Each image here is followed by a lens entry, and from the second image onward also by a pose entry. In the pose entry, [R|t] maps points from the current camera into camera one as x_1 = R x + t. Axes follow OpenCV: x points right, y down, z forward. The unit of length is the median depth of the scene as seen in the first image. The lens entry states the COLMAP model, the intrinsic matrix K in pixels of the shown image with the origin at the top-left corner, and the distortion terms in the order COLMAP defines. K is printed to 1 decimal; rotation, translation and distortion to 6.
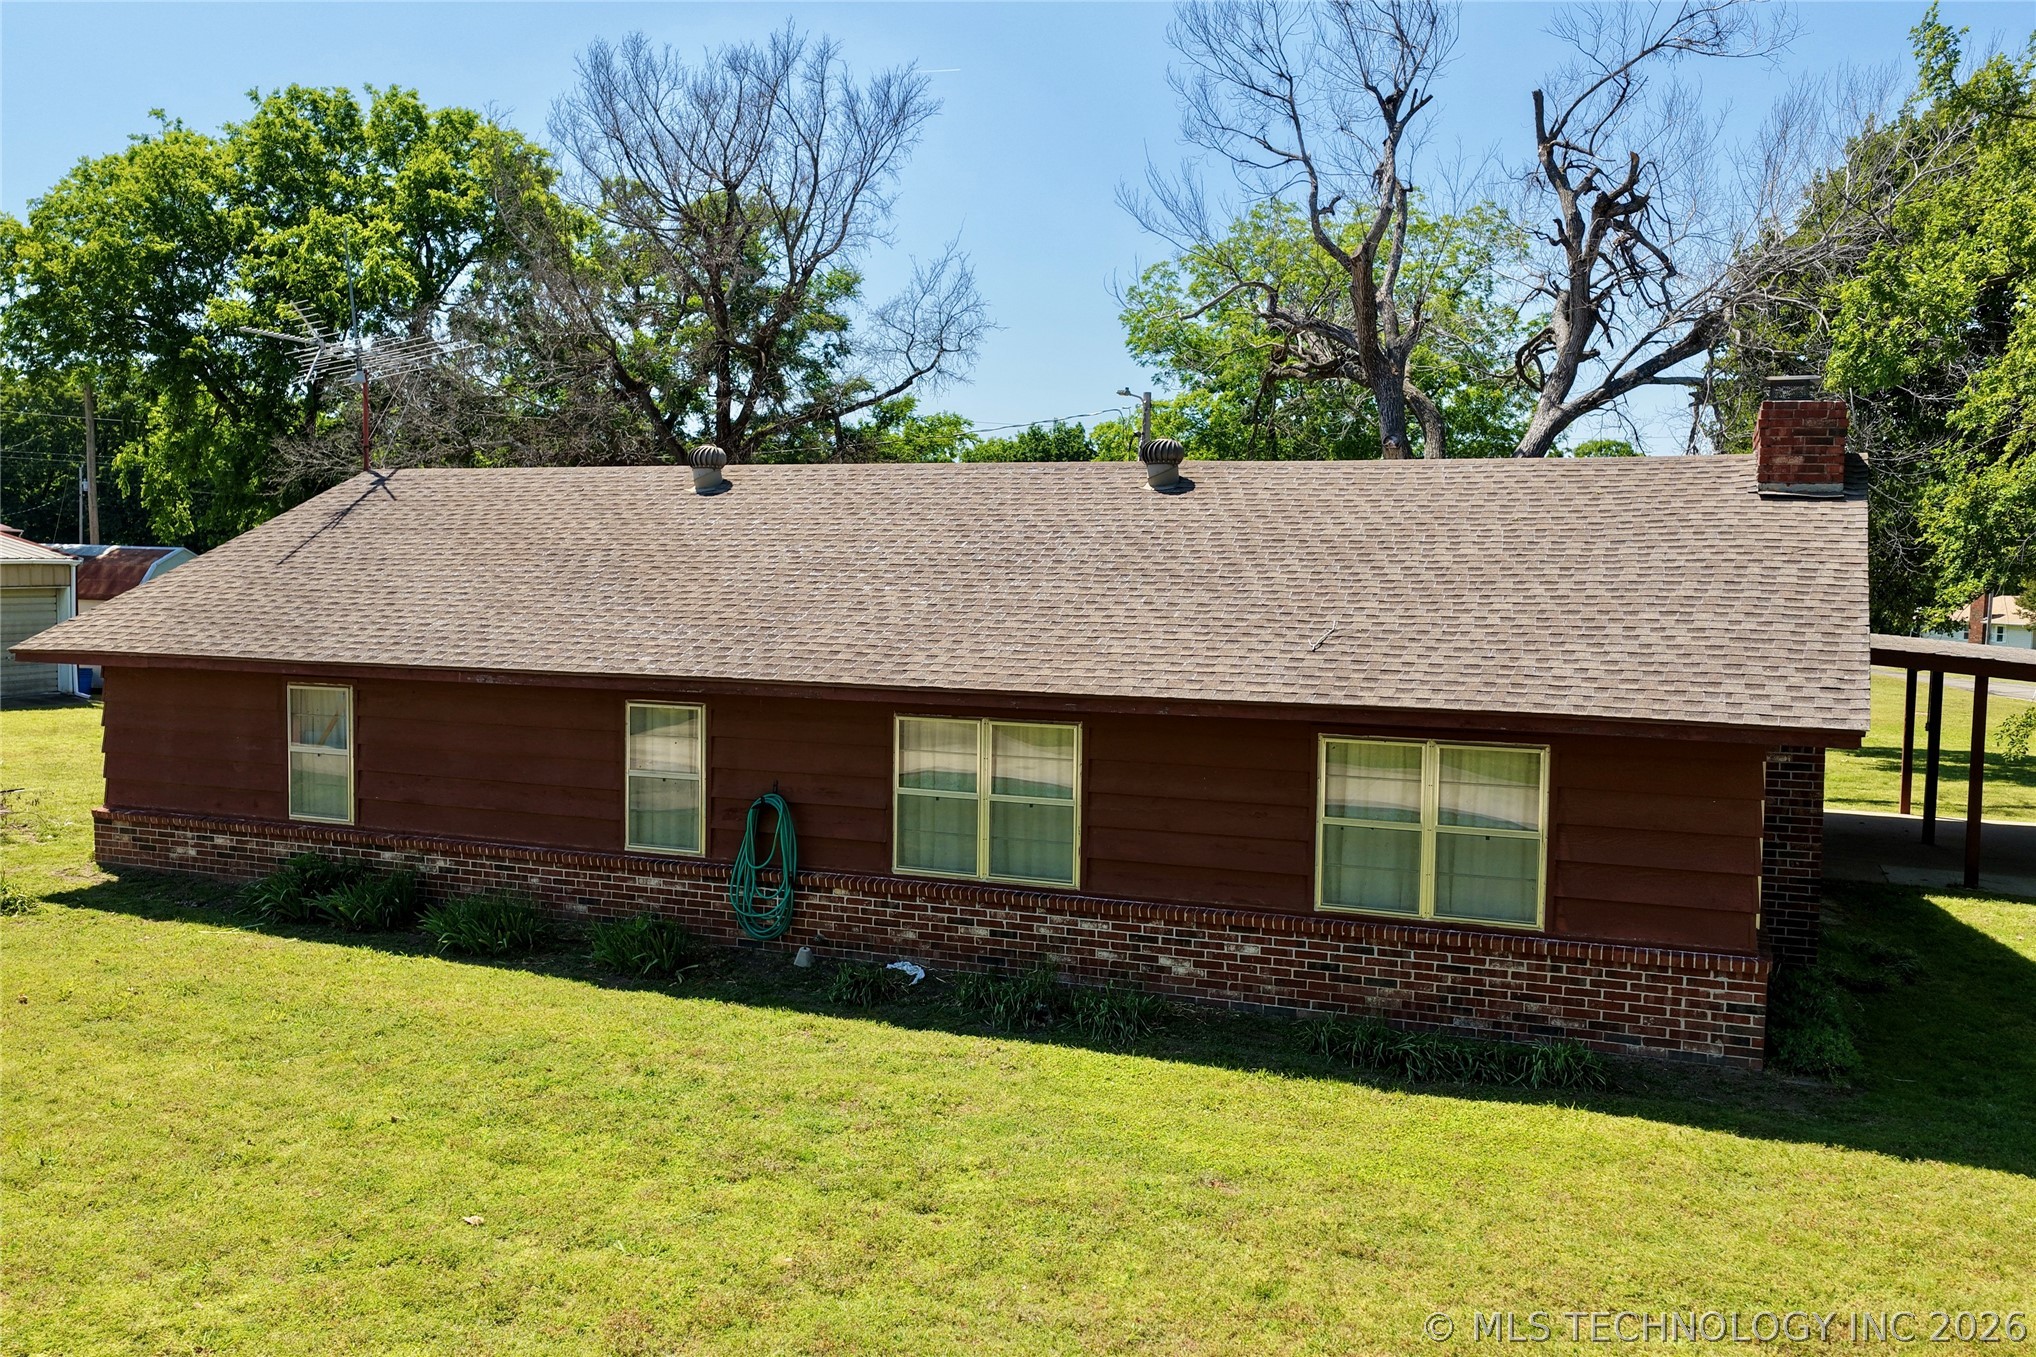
lens RADIAL K [[1689.0, 0, 1023.0], [0, 1689.0, 679.3], [0, 0, 1]] dist [-0.012626, 0.030806]
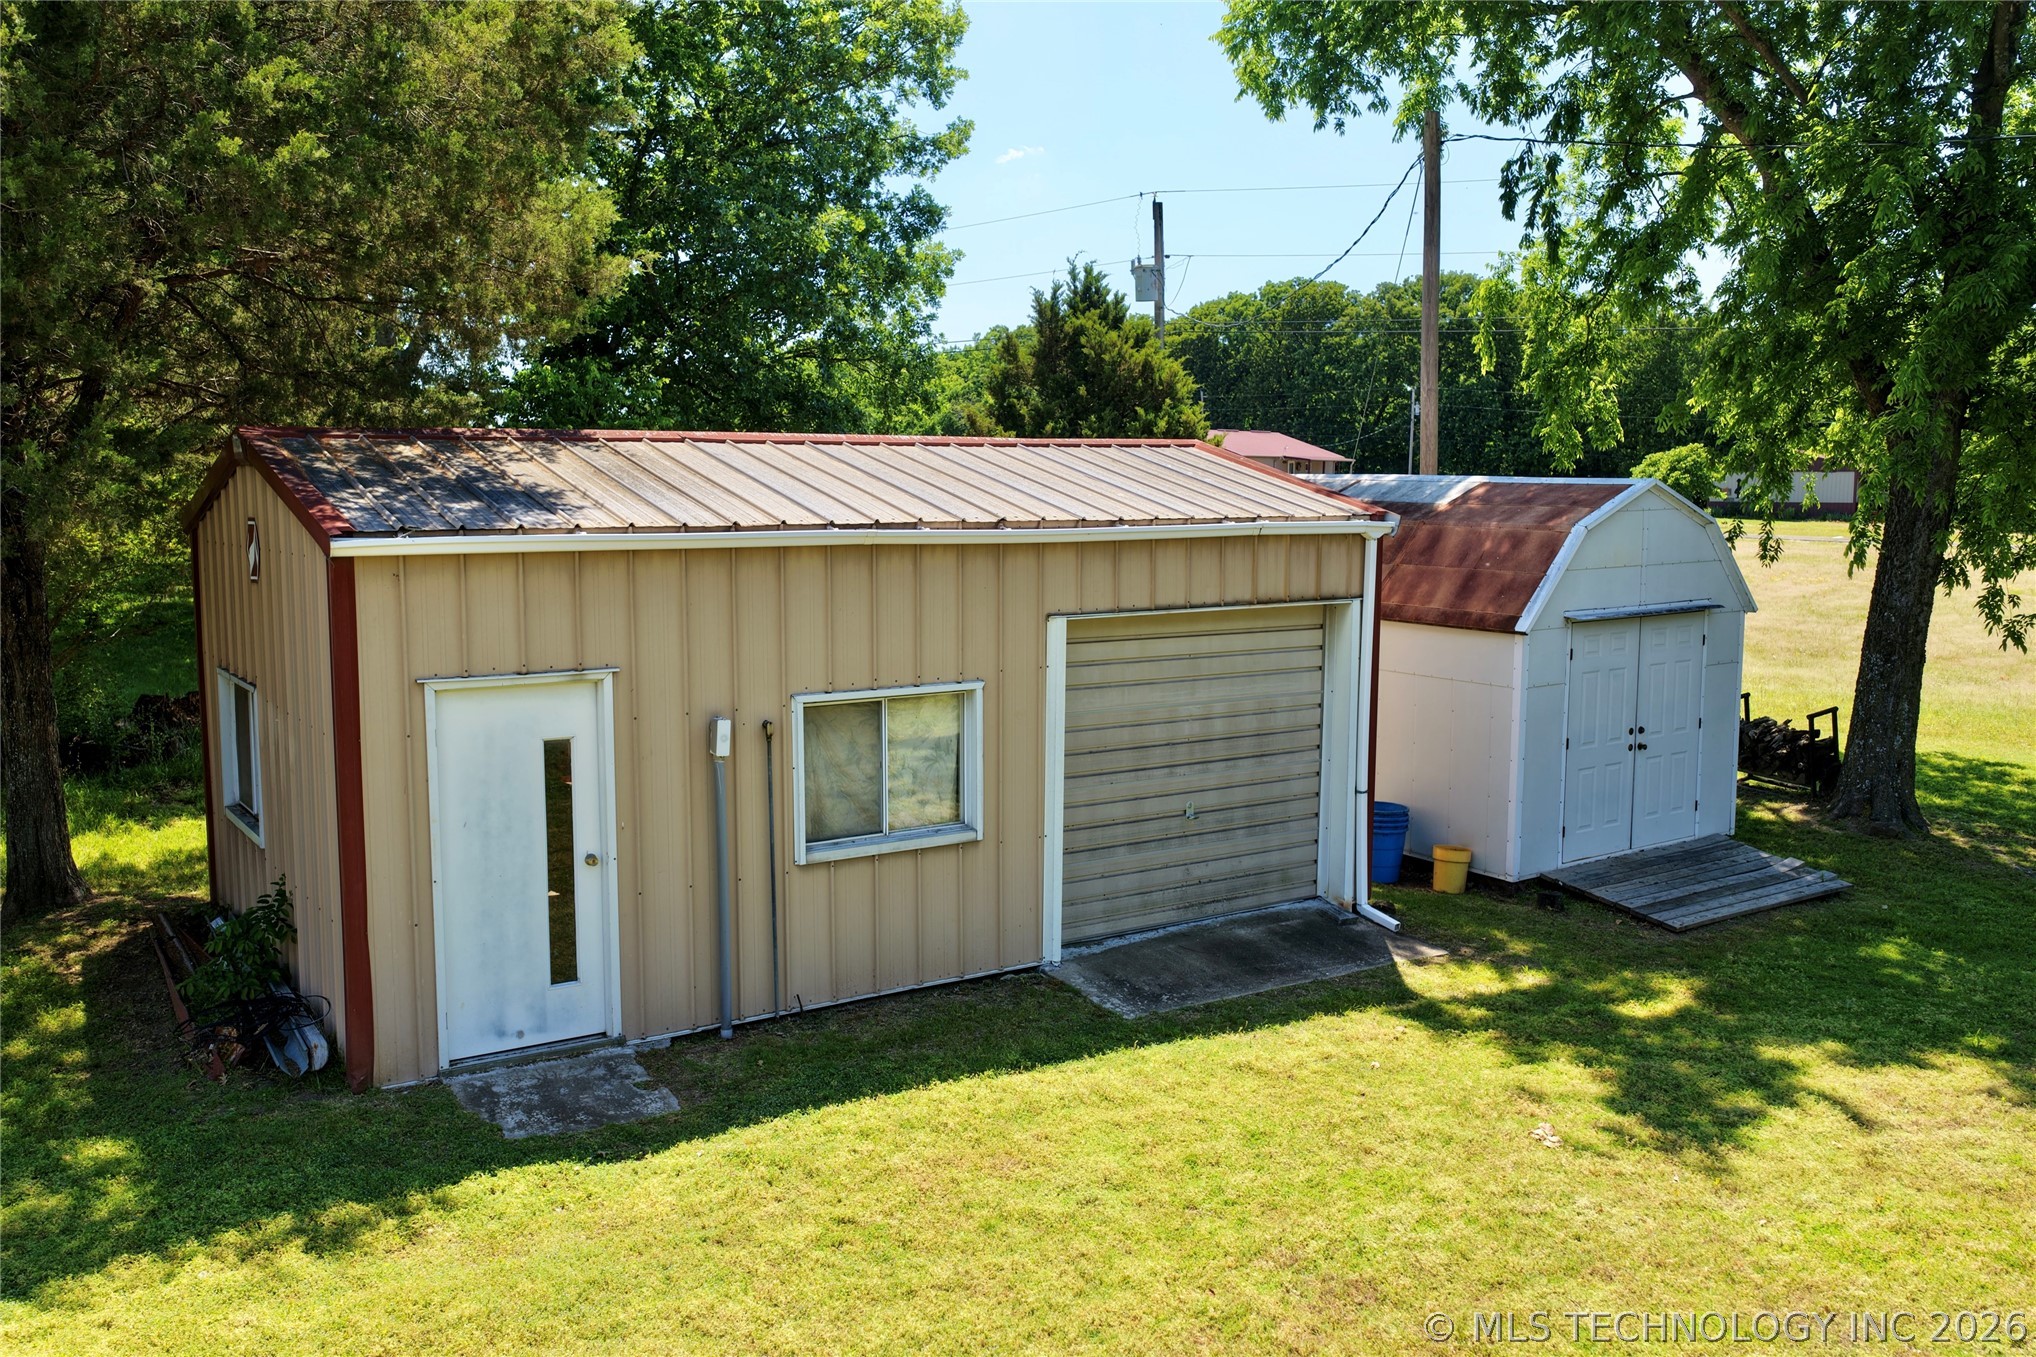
lens RADIAL K [[1689.0, 0, 1023.0], [0, 1689.0, 679.3], [0, 0, 1]] dist [-0.012626, 0.030806]
pose [[0.743570, 0.067737, -0.665218, -0.401979], [-0.039115, 0.997558, 0.057856, -0.057854], [0.667513, -0.017000, 0.744404, 0.726294]]
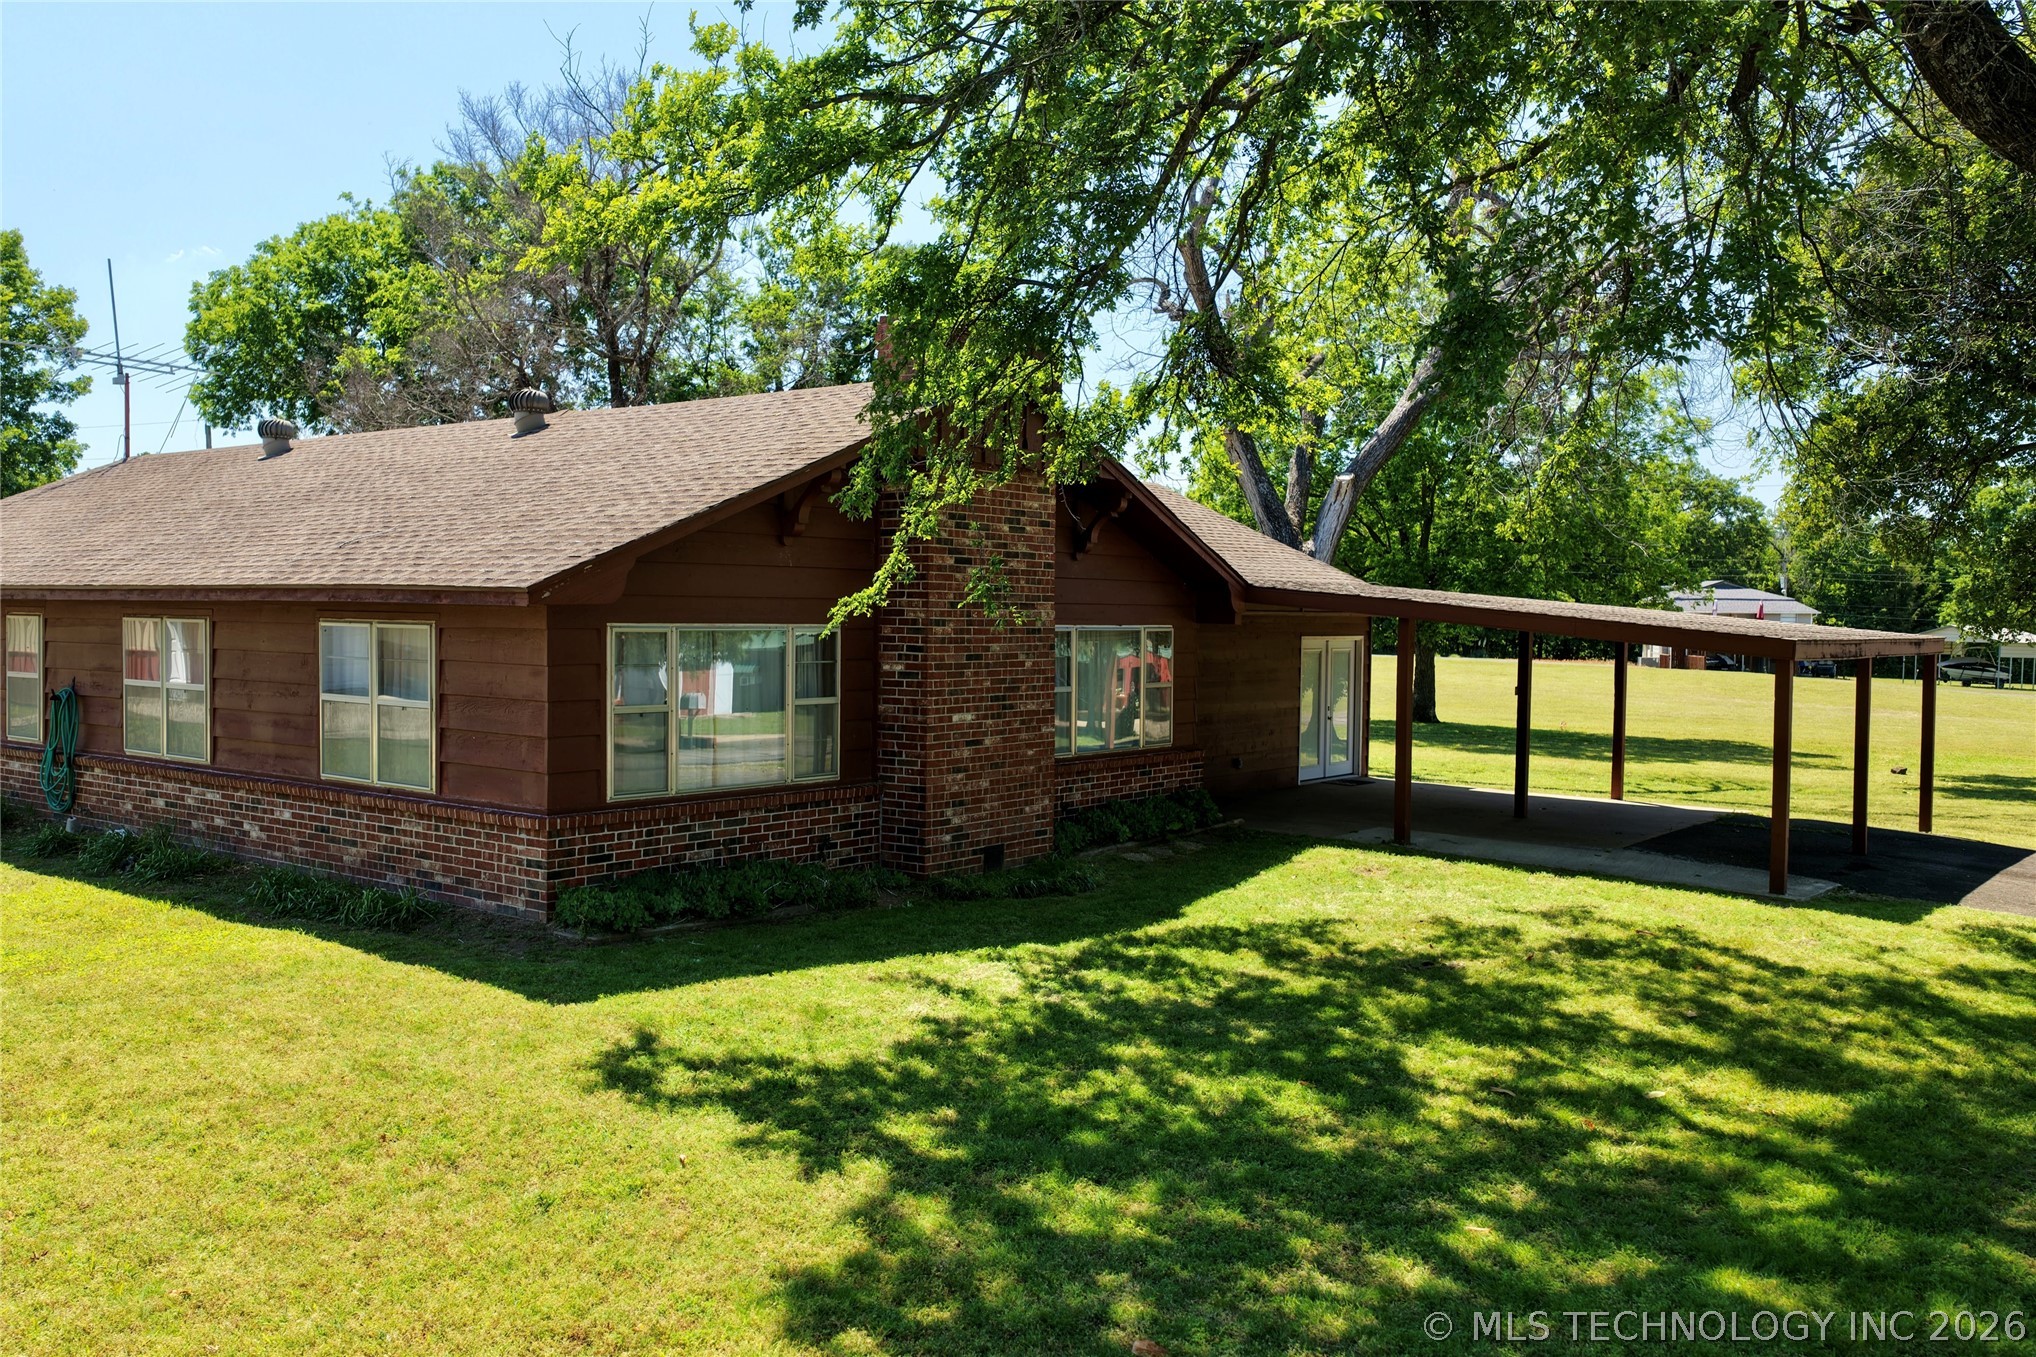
lens RADIAL K [[1689.0, 0, 1023.0], [0, 1689.0, 679.3], [0, 0, 1]] dist [-0.012626, 0.030806]
pose [[0.961834, 0.009574, -0.273466, 0.324158], [-0.018919, 0.999323, -0.031558, 0.034437], [0.272978, 0.035528, 0.961364, 0.019759]]
